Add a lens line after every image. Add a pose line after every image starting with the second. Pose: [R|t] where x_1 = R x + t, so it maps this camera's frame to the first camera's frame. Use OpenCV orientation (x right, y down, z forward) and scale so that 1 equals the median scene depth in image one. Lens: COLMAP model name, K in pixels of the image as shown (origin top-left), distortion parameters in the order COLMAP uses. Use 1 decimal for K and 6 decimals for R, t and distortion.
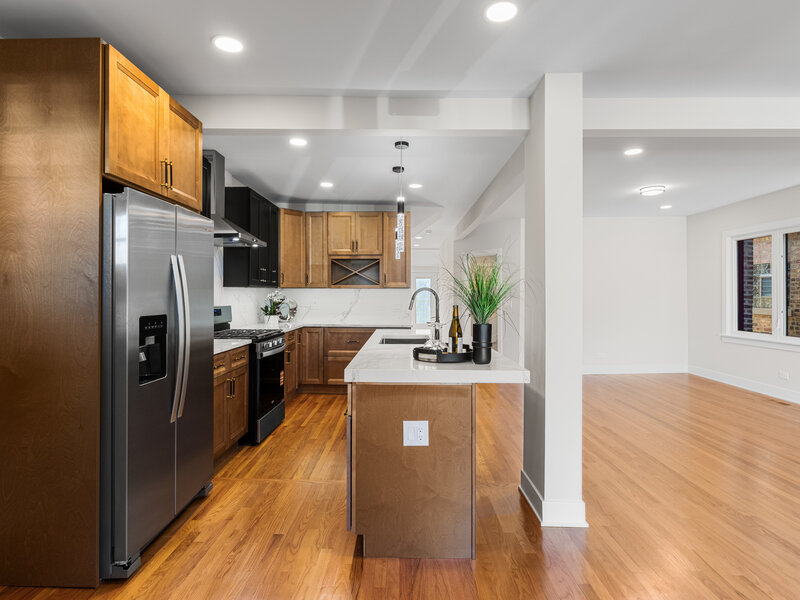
lens RADIAL K [[436.6, 0, 398.7], [0, 436.6, 296.4], [0, 0, 1]] dist [0.001579, -0.002241]
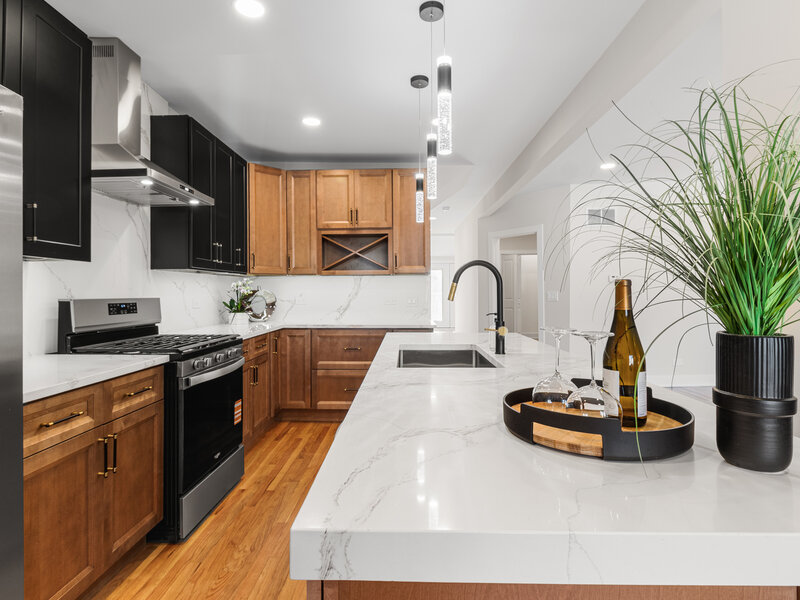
lens RADIAL K [[436.6, 0, 396.3], [0, 436.6, 294.2], [0, 0, 1]] dist [0.001579, -0.002241]
pose [[0.999903, -0.007174, -0.011955, -0.026363], [0.007206, 0.999971, 0.002585, 0.014941], [0.011936, -0.002671, 0.999925, 0.325491]]
